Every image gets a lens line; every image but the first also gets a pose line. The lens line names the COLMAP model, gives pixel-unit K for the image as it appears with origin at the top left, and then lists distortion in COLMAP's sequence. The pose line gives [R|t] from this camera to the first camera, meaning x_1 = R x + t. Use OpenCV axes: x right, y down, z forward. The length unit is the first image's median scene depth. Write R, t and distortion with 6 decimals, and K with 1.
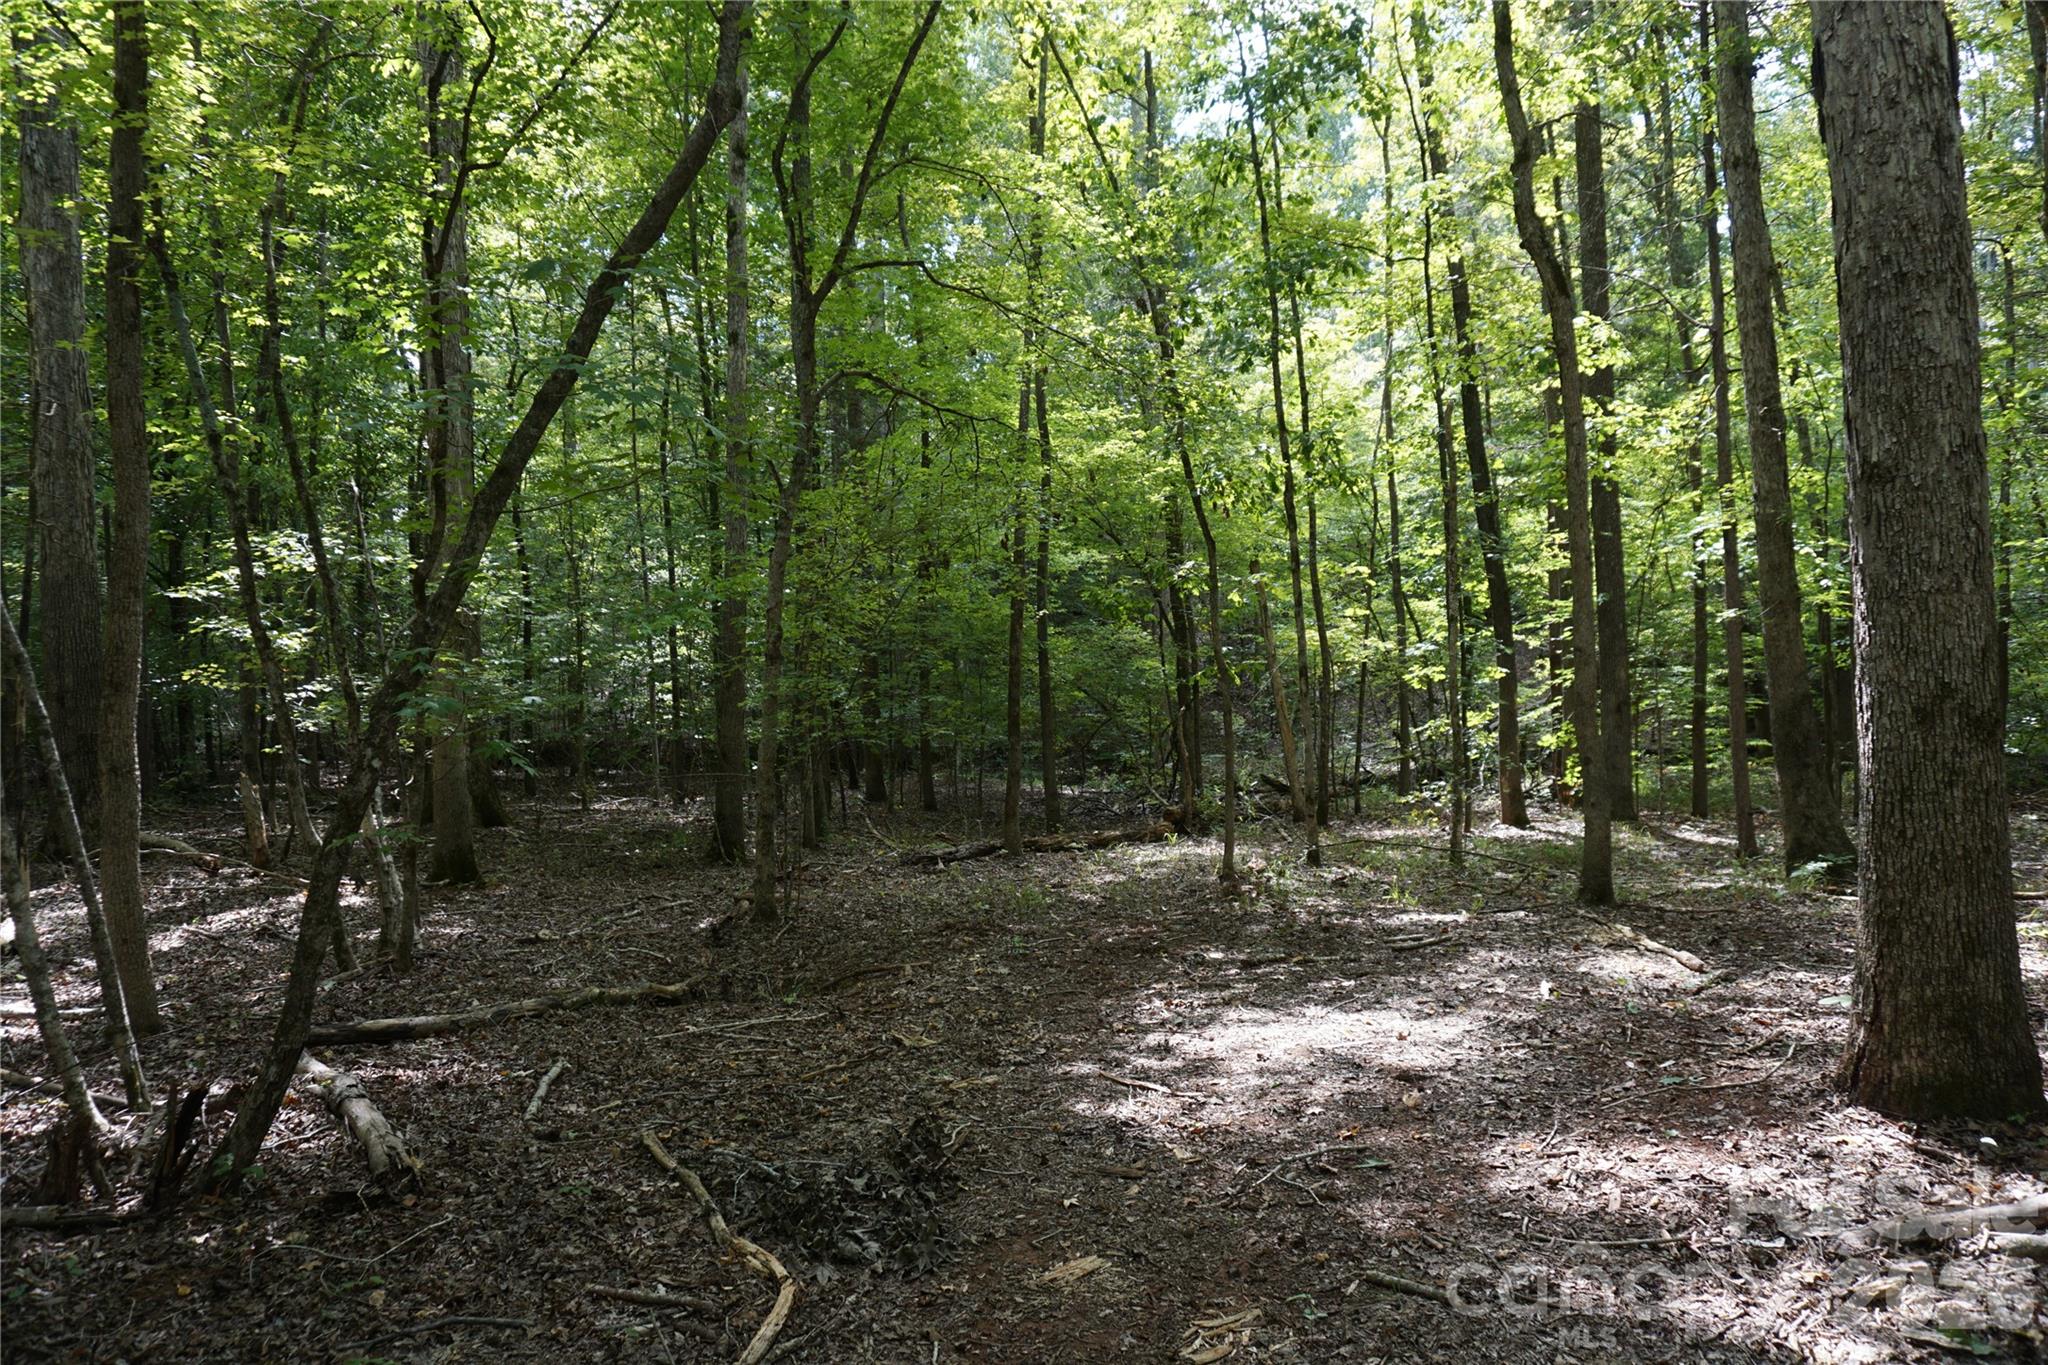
lens RADIAL K [[1375.2, 0, 1025.4], [0, 1375.2, 692.2], [0, 0, 1]] dist [-0.046476, 0.032648]
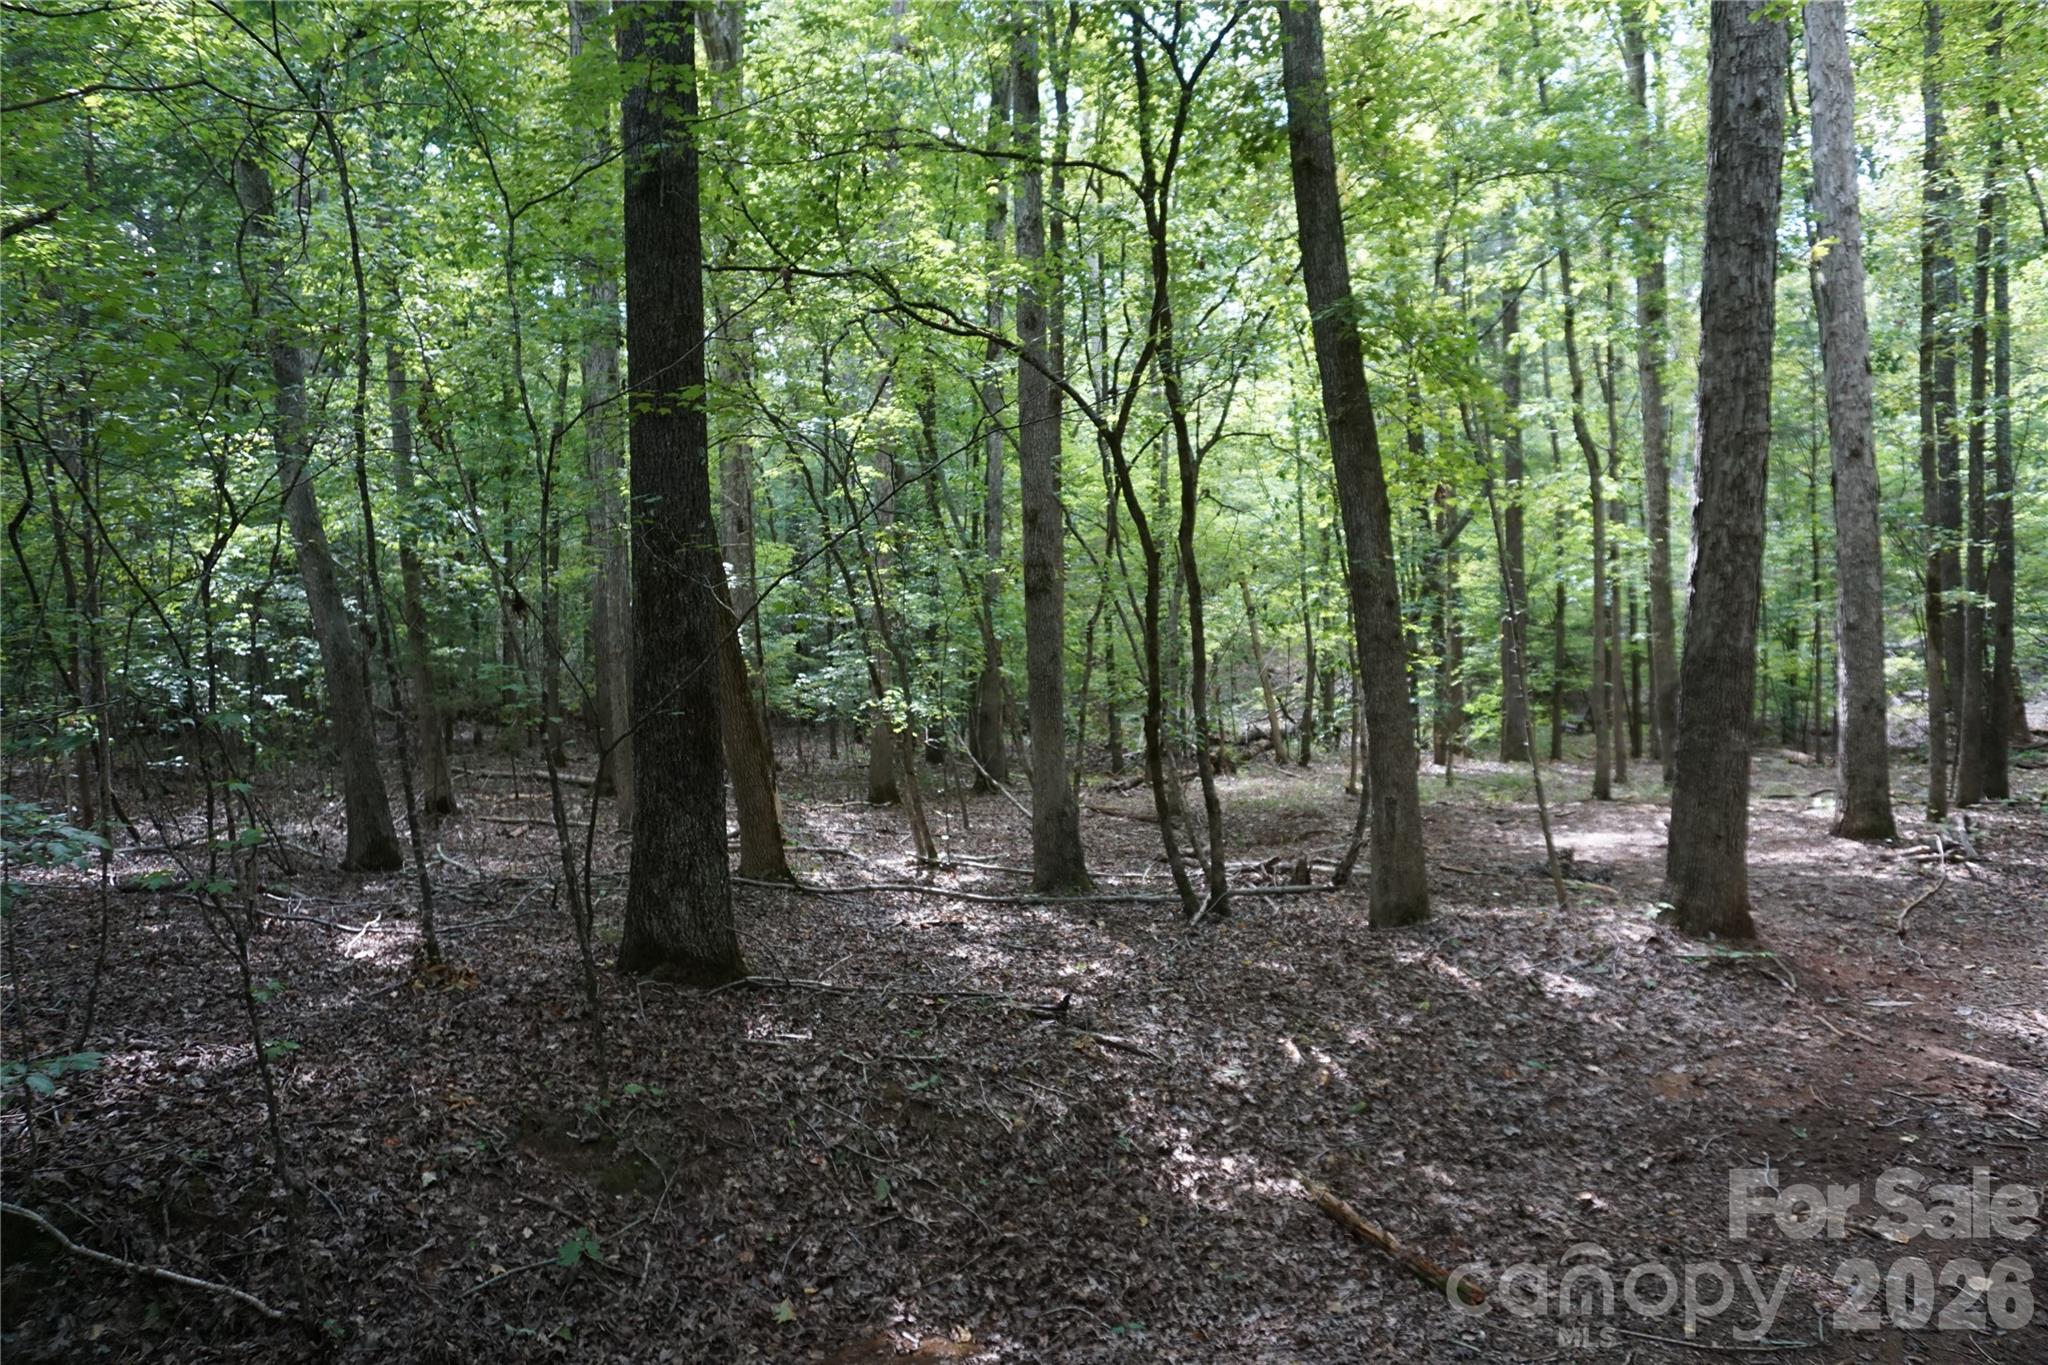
lens RADIAL K [[1375.2, 0, 1025.4], [0, 1375.2, 692.2], [0, 0, 1]] dist [-0.046476, 0.032648]
pose [[0.978014, 0.008657, 0.208361, -0.964345], [-0.014906, 0.999484, 0.028440, -0.040487], [-0.208007, -0.030921, 0.977638, -0.840149]]
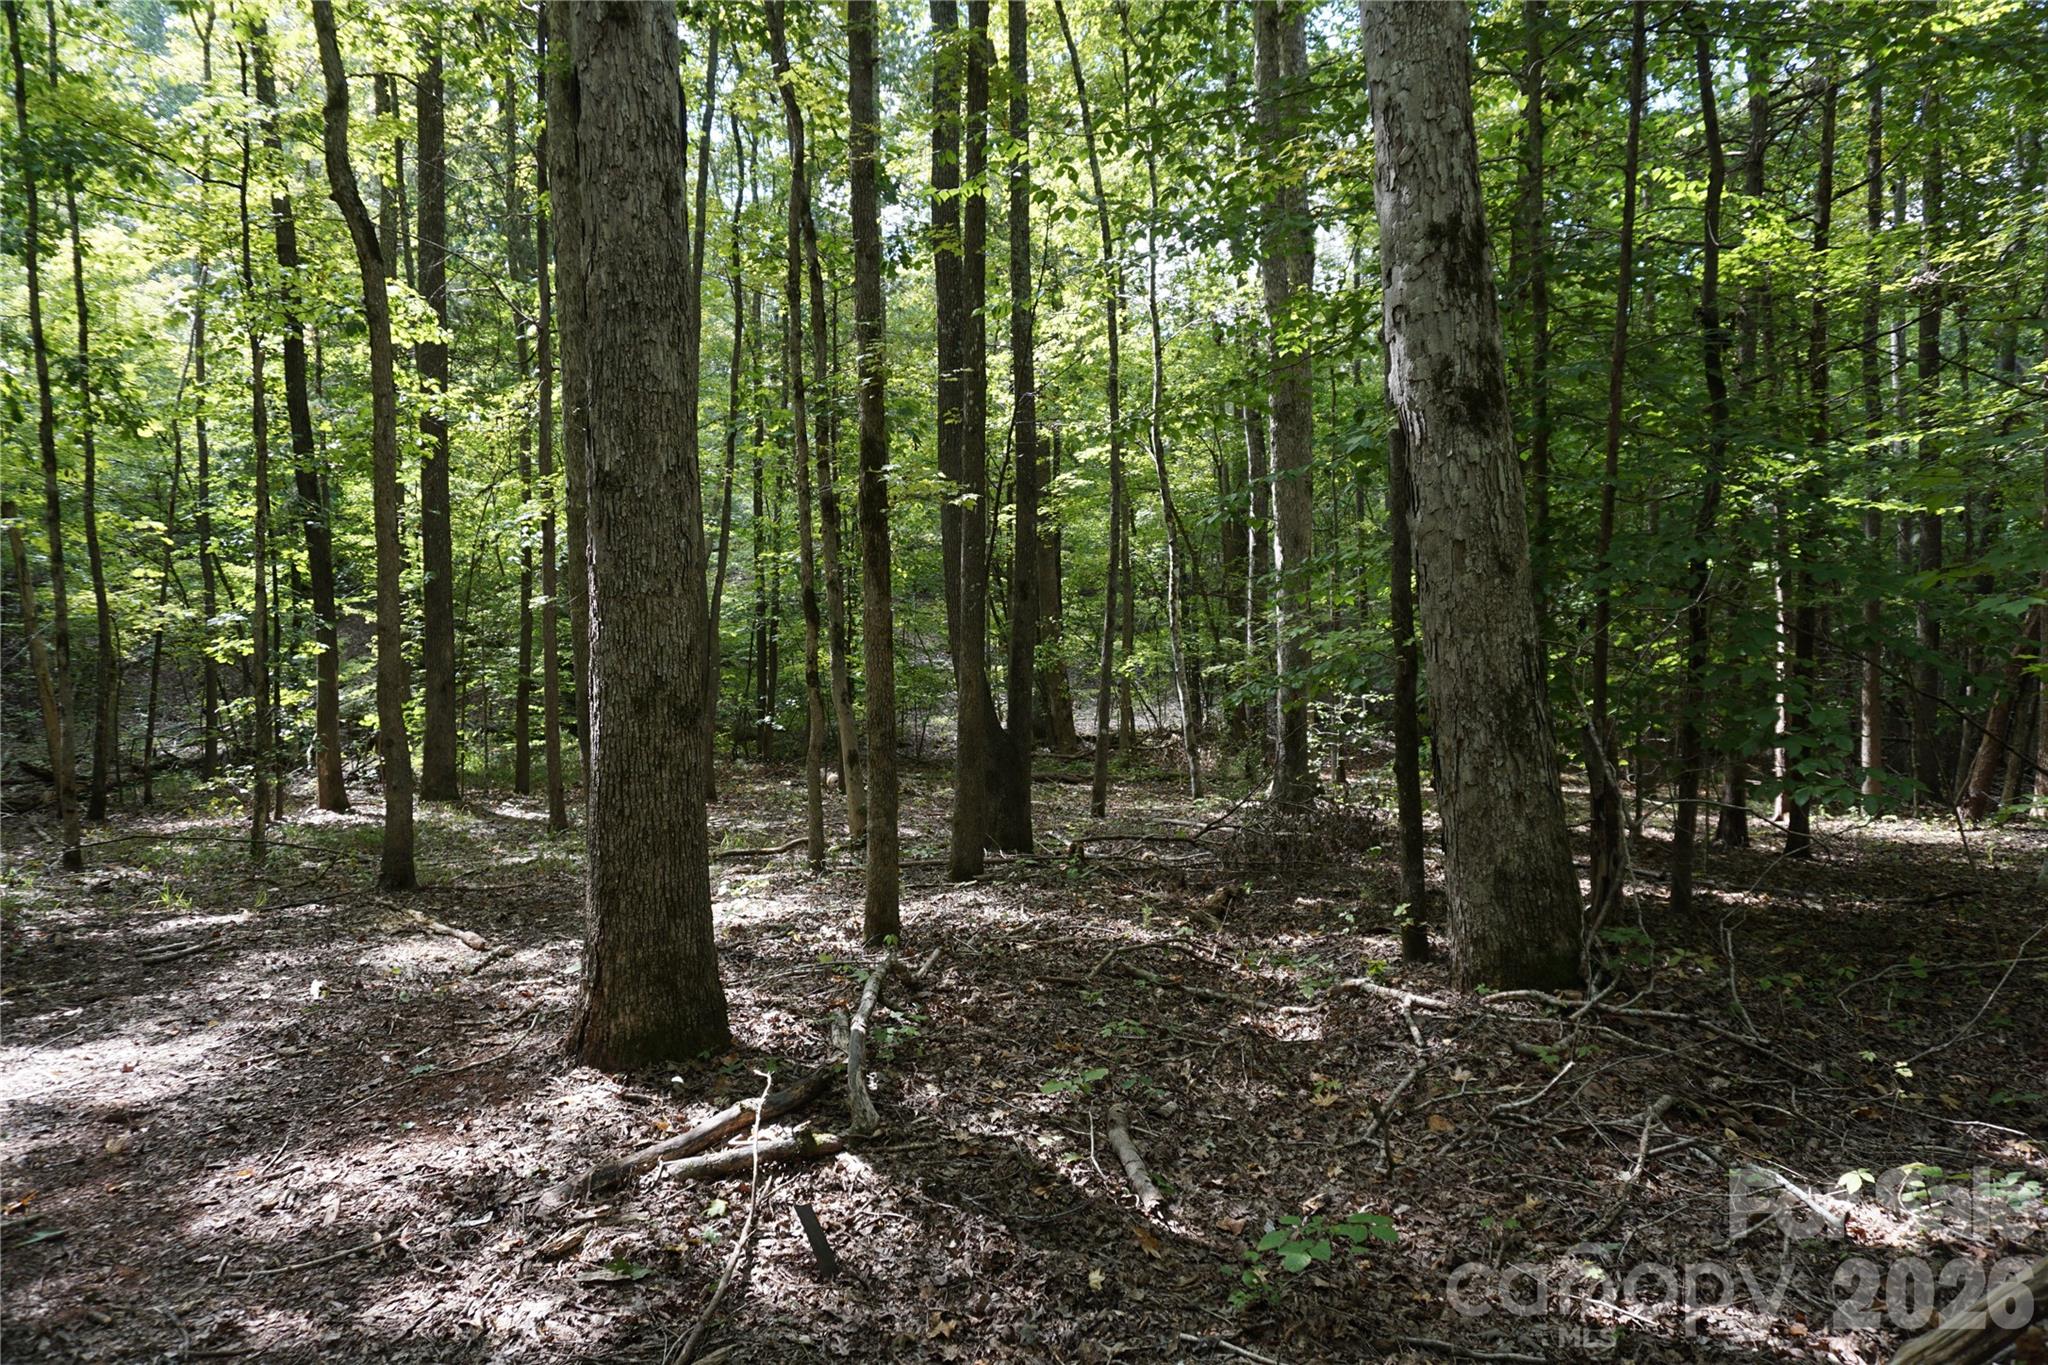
lens RADIAL K [[1375.2, 0, 1025.4], [0, 1375.2, 692.2], [0, 0, 1]] dist [-0.046476, 0.032648]
pose [[0.695188, 0.010620, 0.718750, 0.040771], [-0.022181, 0.999732, 0.006682, -0.004194], [-0.718486, -0.020588, 0.695237, -0.002353]]
